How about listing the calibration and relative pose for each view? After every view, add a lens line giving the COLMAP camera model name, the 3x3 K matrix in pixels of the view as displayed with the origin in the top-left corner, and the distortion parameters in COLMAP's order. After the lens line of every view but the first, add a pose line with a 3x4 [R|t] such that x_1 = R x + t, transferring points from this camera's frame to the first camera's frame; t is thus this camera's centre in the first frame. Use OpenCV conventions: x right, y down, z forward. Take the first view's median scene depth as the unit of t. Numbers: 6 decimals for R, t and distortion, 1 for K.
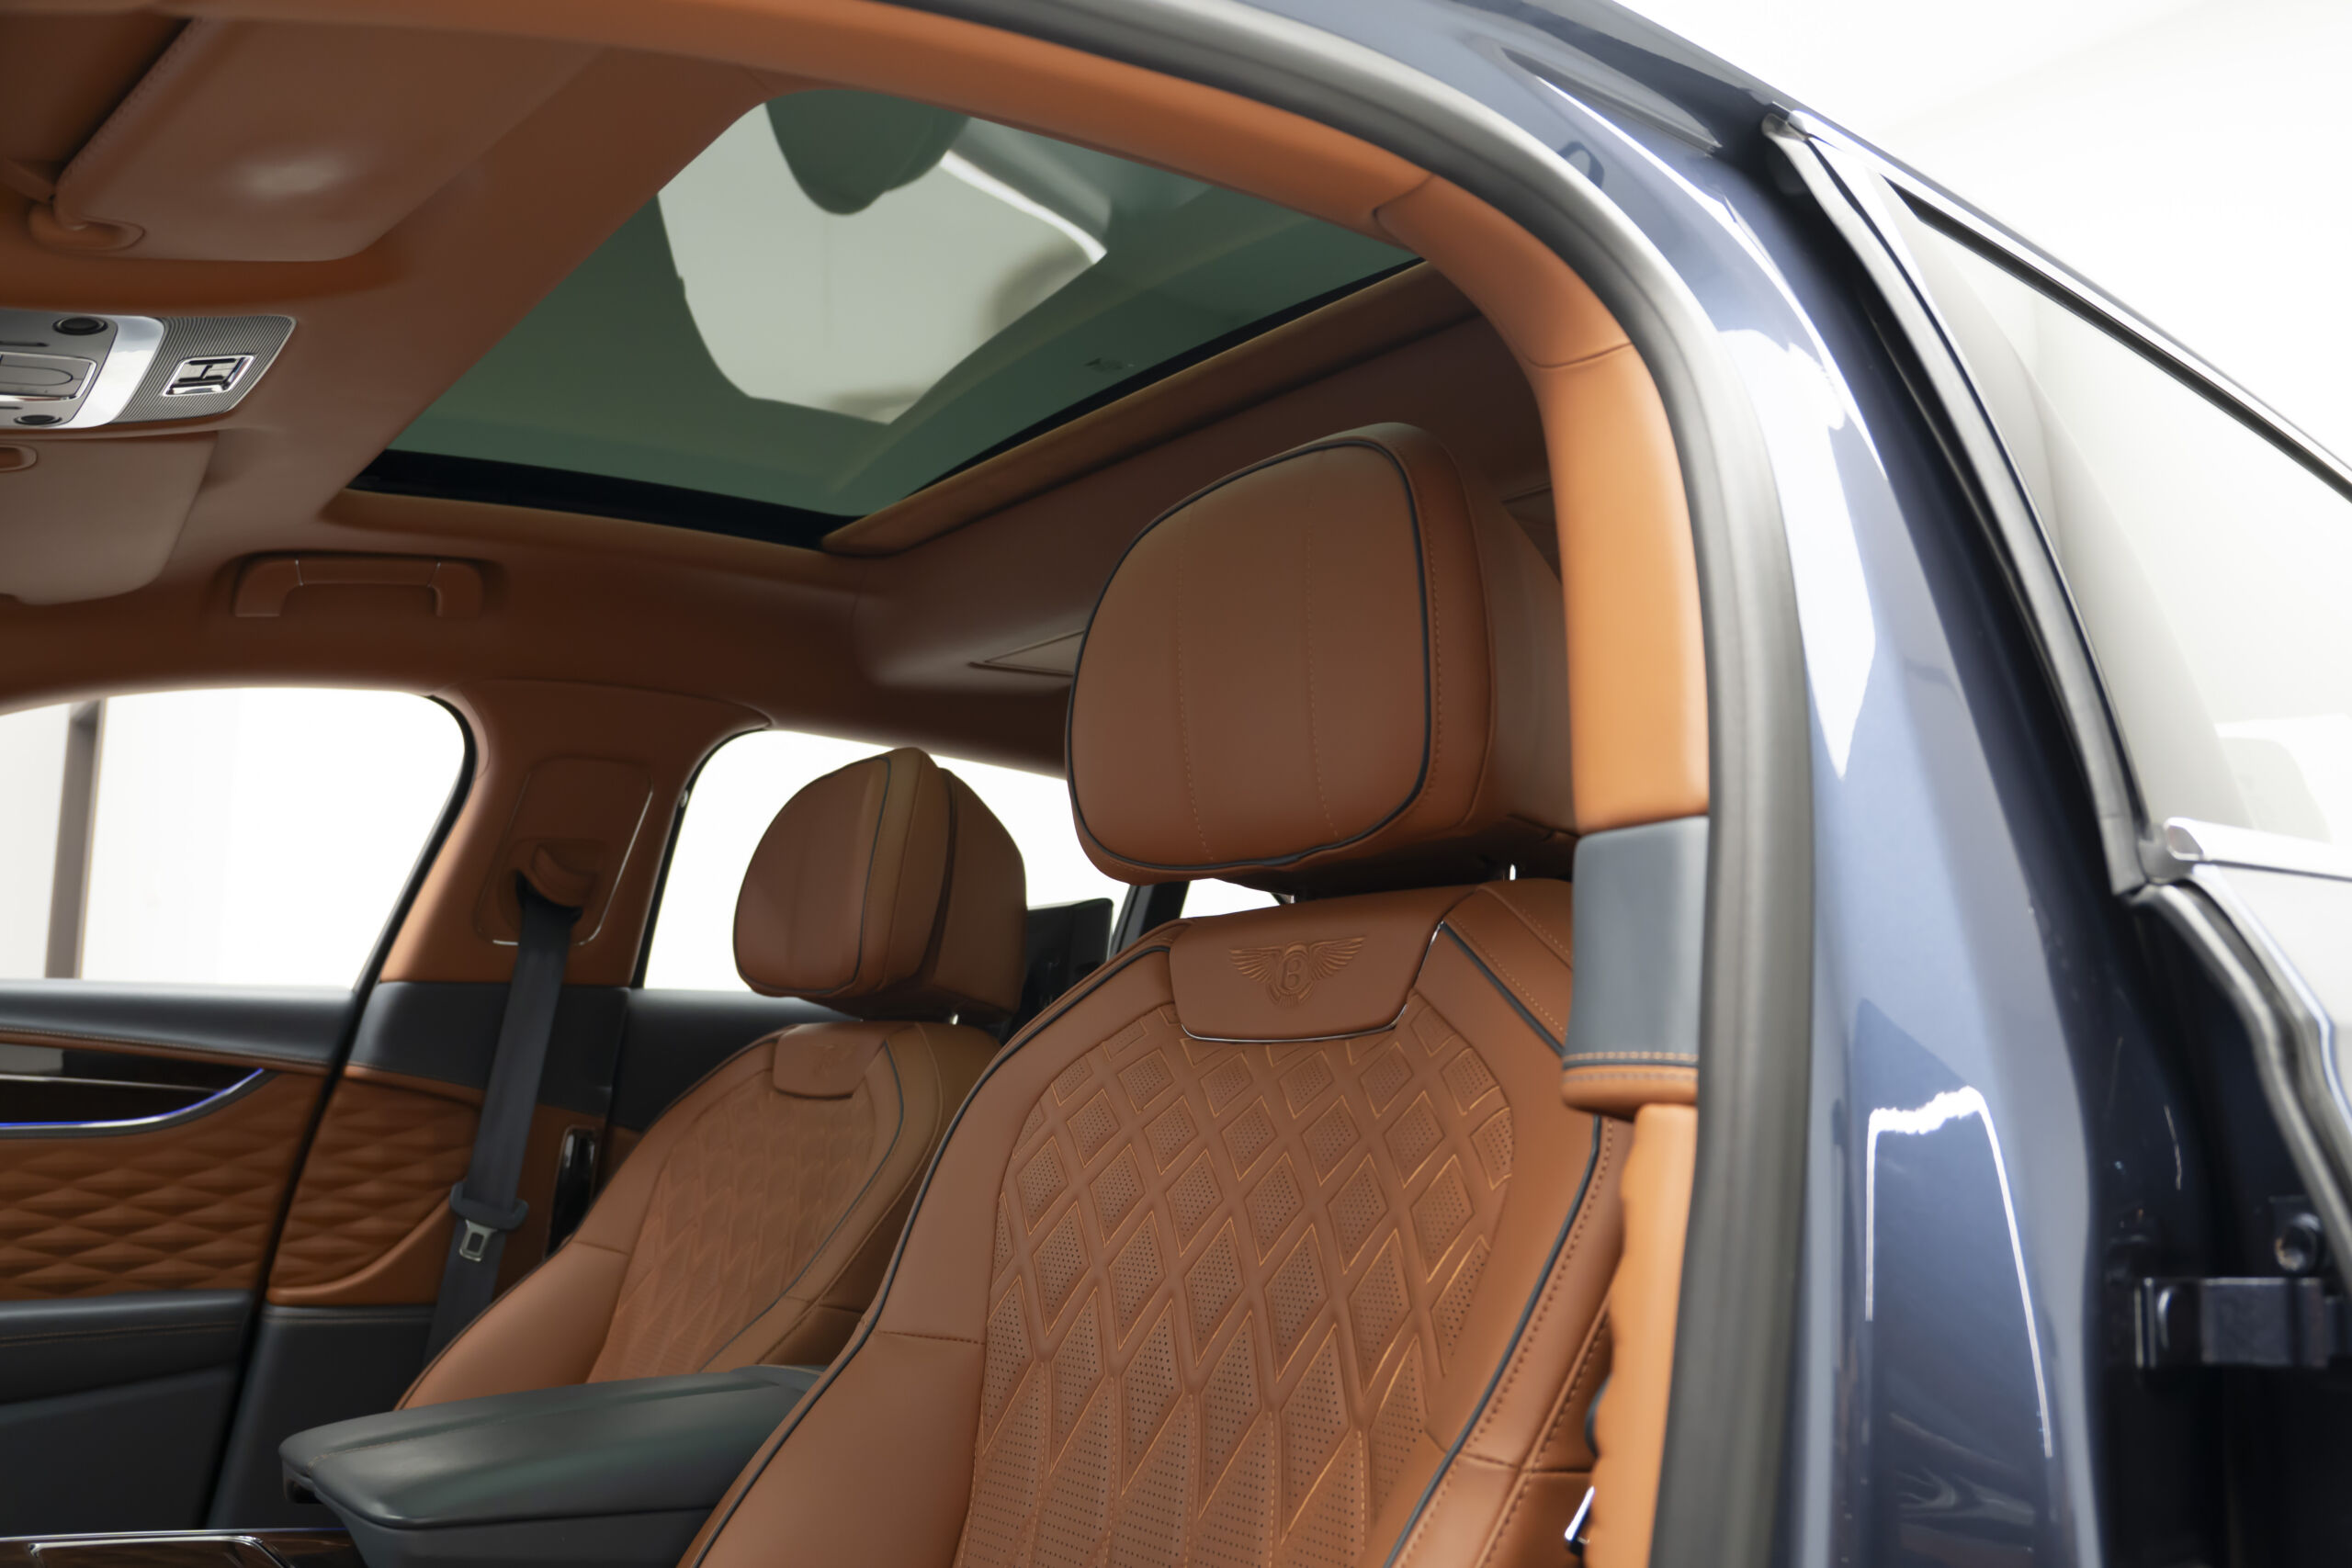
lens RADIAL K [[1934.4, 0, 1182.0], [0, 1934.4, 880.0], [0, 0, 1]] dist [-0.196597, 0.124311]
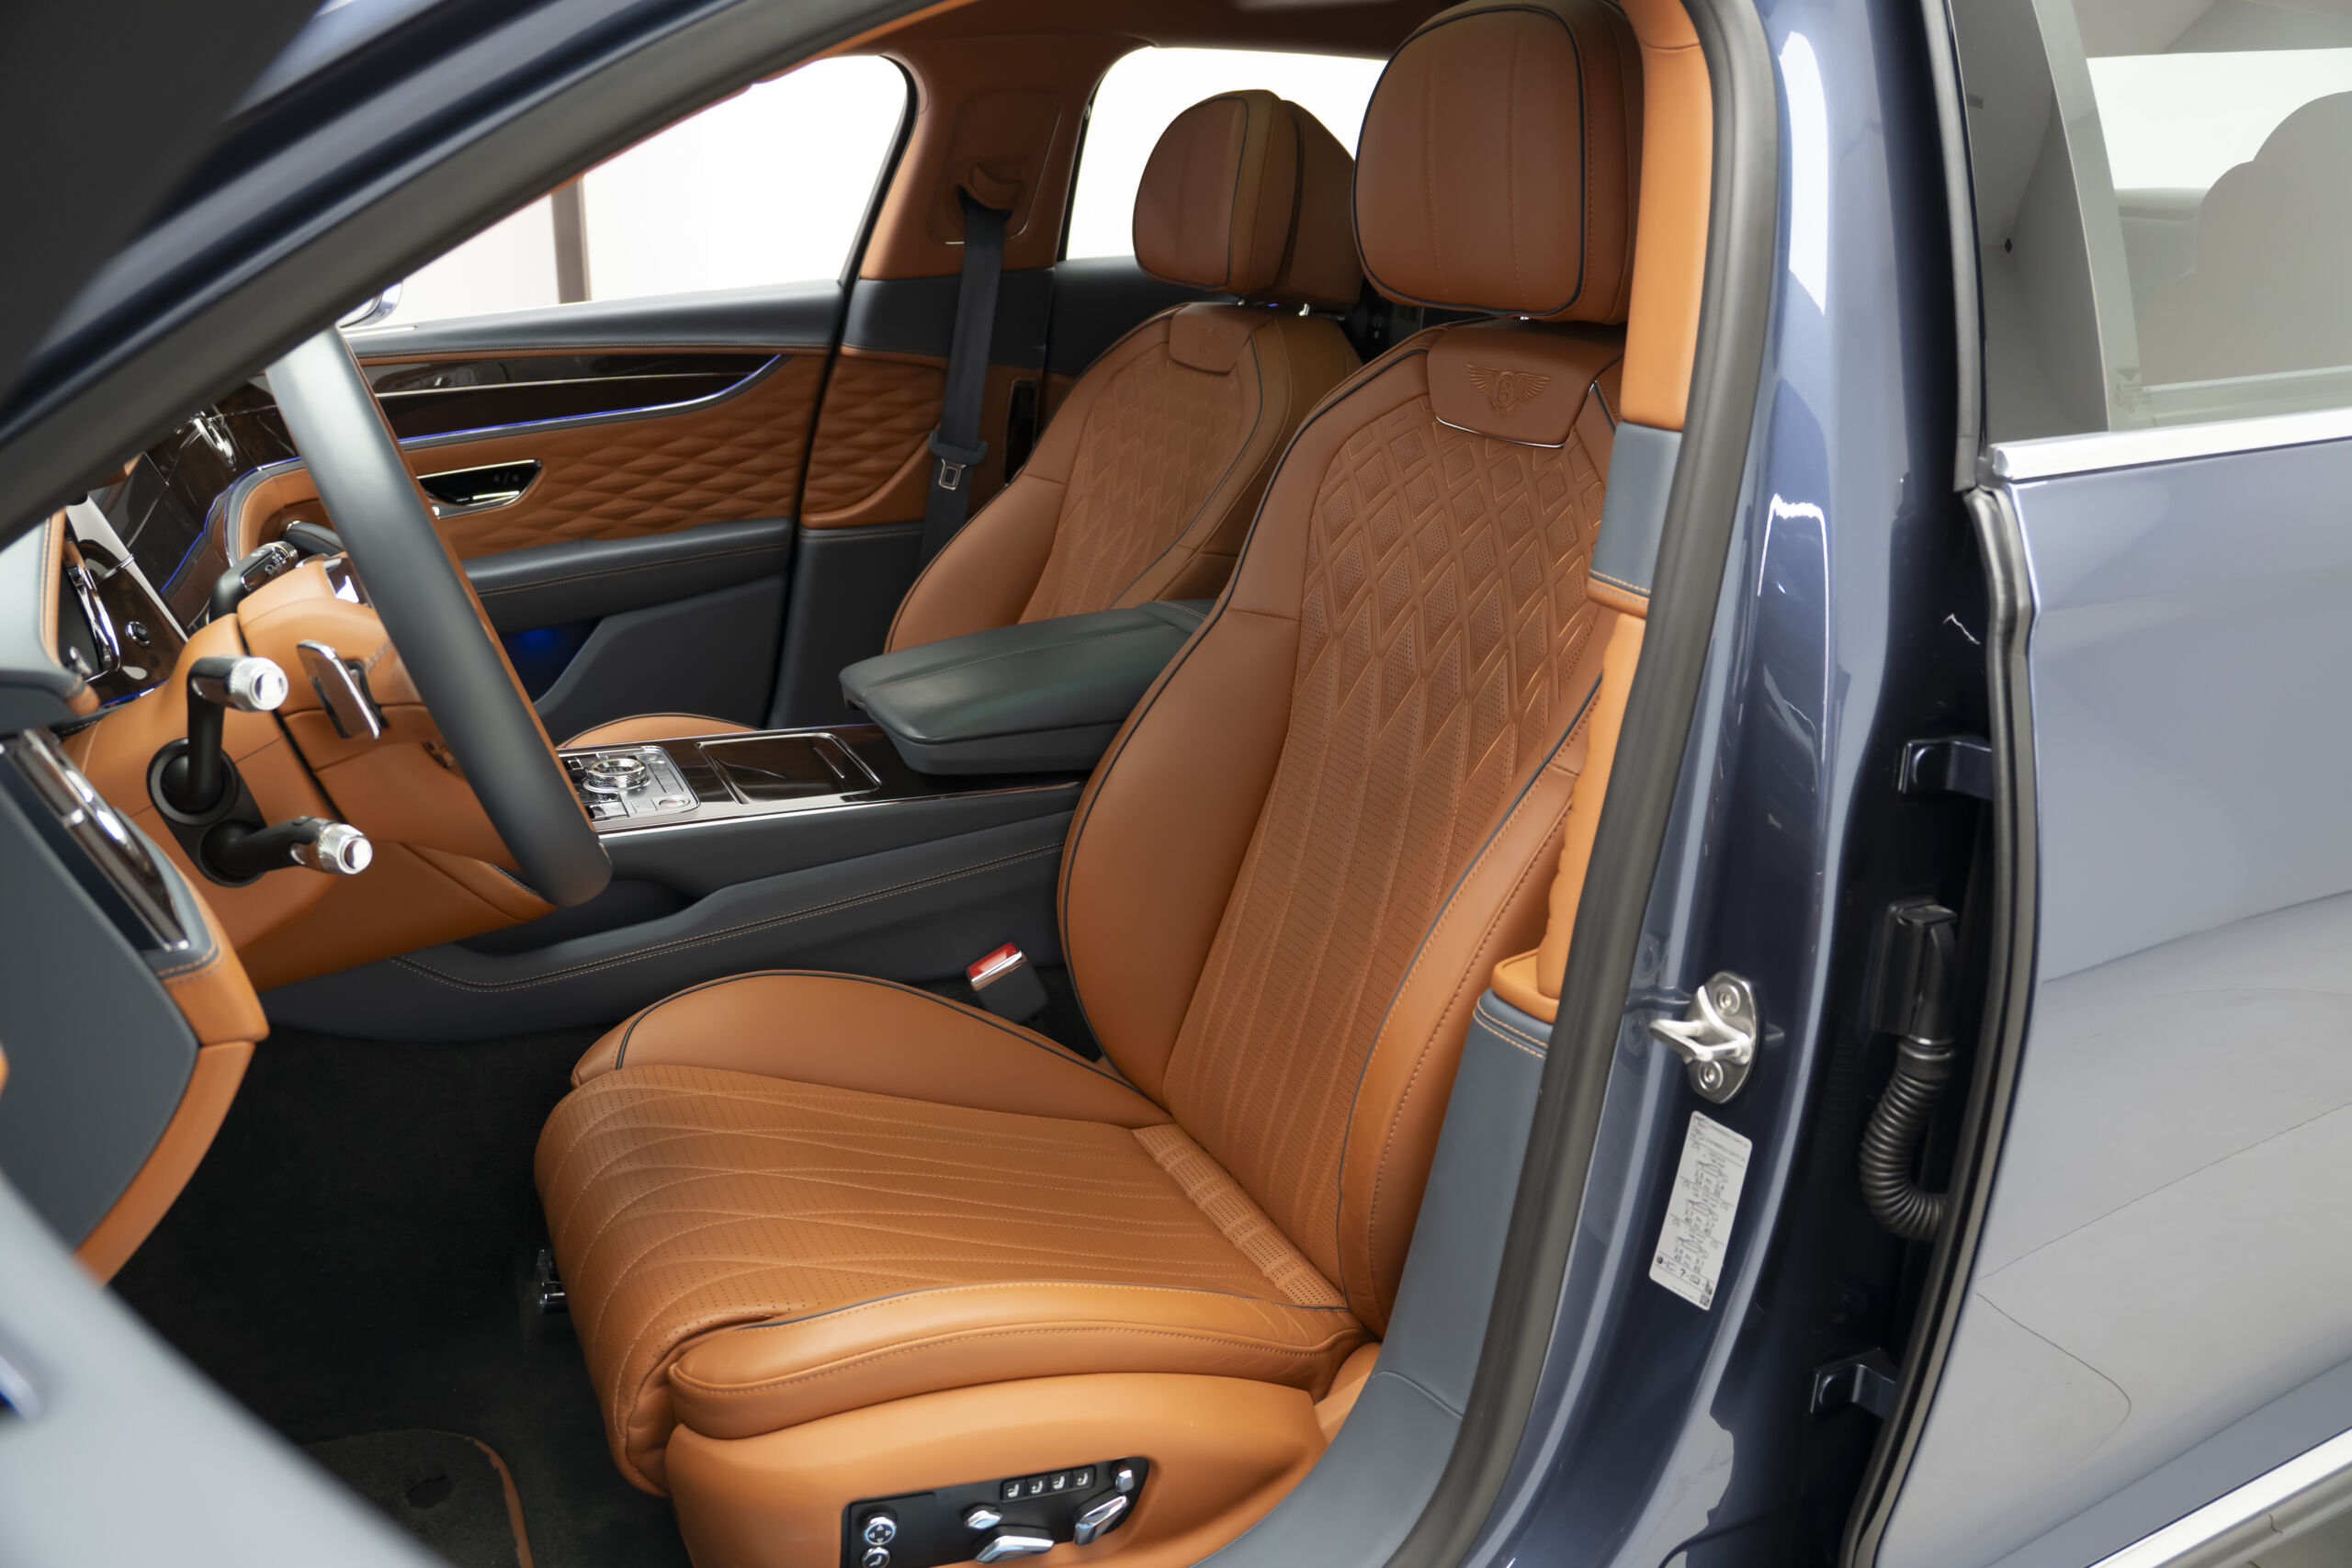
lens RADIAL K [[1934.4, 0, 1182.0], [0, 1934.4, 880.0], [0, 0, 1]] dist [-0.196597, 0.124311]
pose [[0.973698, 0.064370, -0.218560, 0.099824], [0.049022, 0.877607, 0.476867, -0.201774], [0.222506, -0.475039, 0.851369, -0.259573]]
